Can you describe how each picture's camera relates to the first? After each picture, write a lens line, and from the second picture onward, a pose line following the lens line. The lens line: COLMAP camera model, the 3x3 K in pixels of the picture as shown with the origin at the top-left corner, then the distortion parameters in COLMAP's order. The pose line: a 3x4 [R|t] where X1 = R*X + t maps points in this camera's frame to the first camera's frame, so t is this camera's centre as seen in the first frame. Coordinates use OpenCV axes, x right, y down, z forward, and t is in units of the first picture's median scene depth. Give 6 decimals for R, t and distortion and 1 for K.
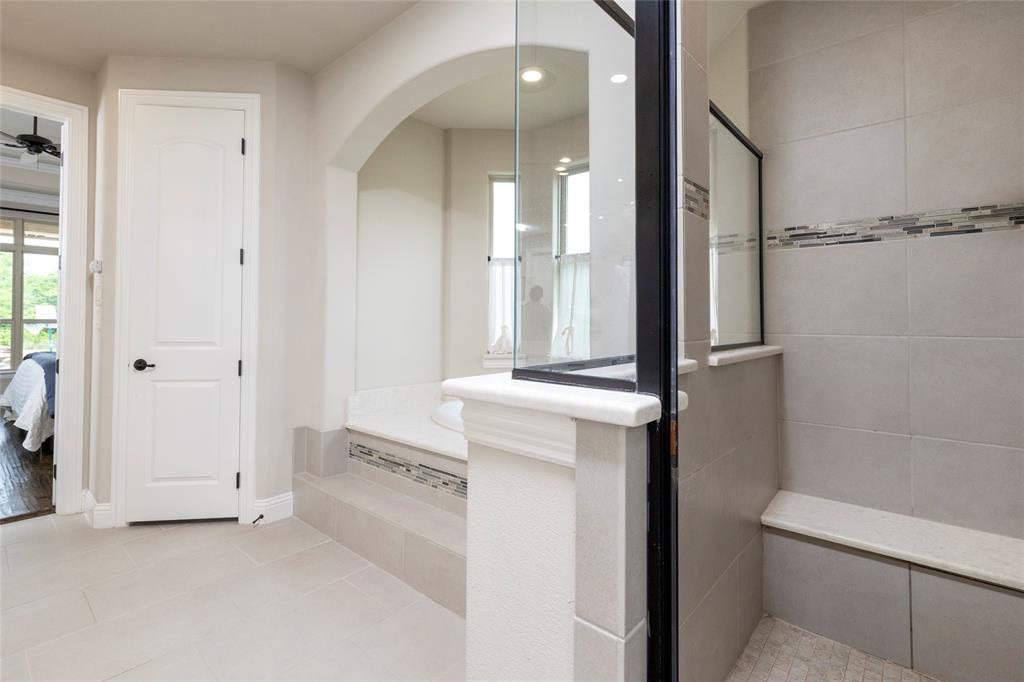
lens RADIAL K [[481.3, 0, 493.8], [0, 481.3, 319.3], [0, 0, 1]] dist [0.013221, -0.000967]
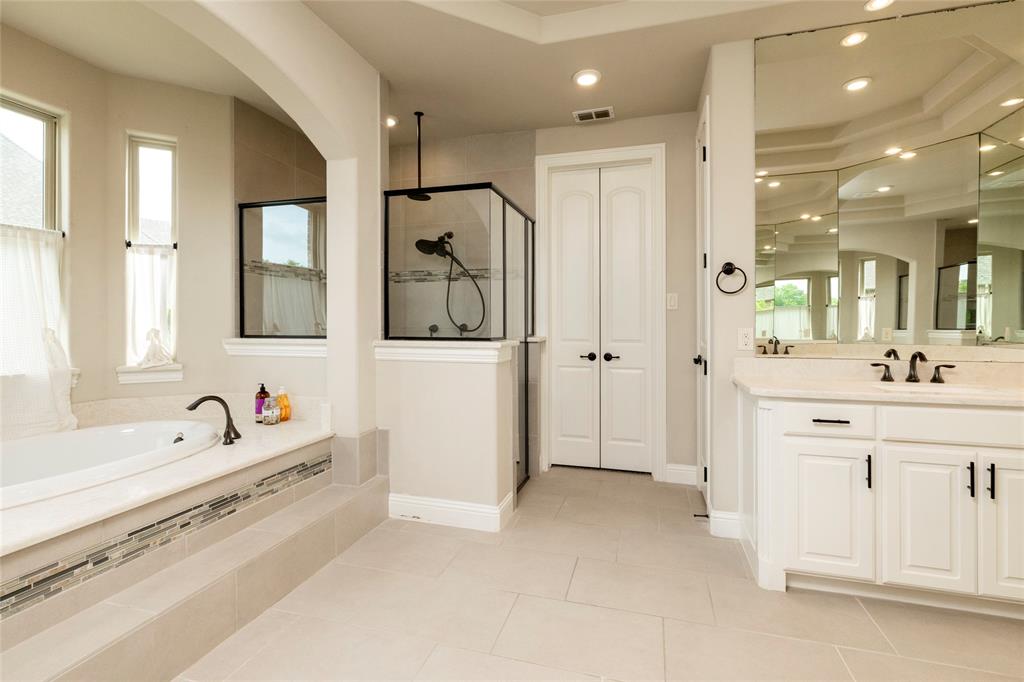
lens RADIAL K [[481.3, 0, 509.4], [0, 481.3, 330.2], [0, 0, 1]] dist [0.013221, -0.000967]
pose [[-0.436230, -0.023236, 0.899535, -0.998922], [-0.010295, 0.999730, 0.020832, -0.005963], [-0.899776, -0.000173, -0.436352, 0.820213]]
